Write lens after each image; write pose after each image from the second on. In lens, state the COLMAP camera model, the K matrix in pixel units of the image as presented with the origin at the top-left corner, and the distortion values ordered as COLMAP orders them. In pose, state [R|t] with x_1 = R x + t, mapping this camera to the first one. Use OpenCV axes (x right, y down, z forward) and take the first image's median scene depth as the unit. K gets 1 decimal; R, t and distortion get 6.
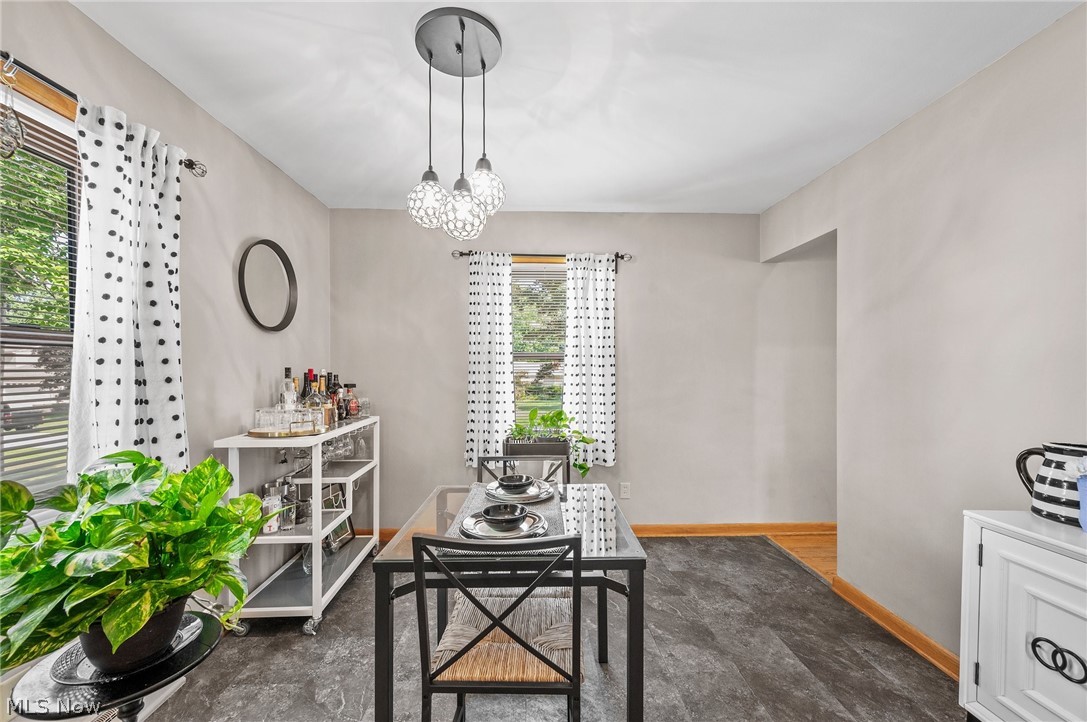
lens RADIAL K [[430.2, 0, 537.3], [0, 430.2, 375.4], [0, 0, 1]] dist [-0.001614, 0.000398]
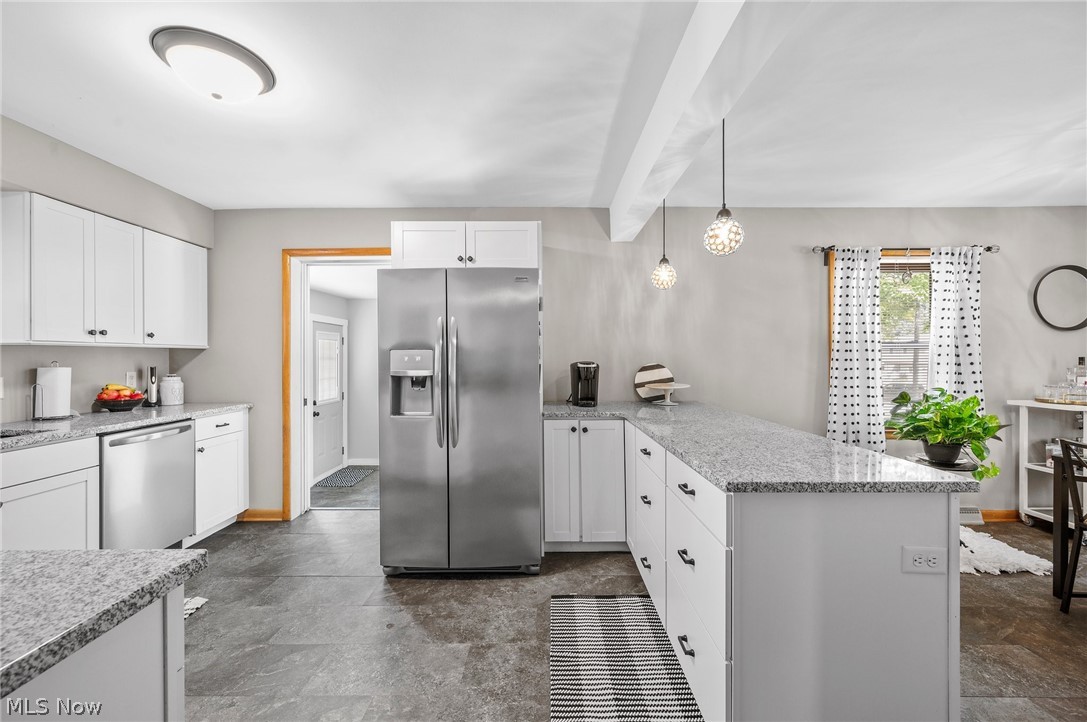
lens RADIAL K [[430.2, 0, 544.1], [0, 430.2, 356.7], [0, 0, 1]] dist [-0.001614, 0.000398]
pose [[-0.044180, -0.006562, -0.999002, 1.307316], [-0.012833, 0.999900, -0.006000, 0.017295], [0.998941, 0.012555, -0.044260, -0.967666]]
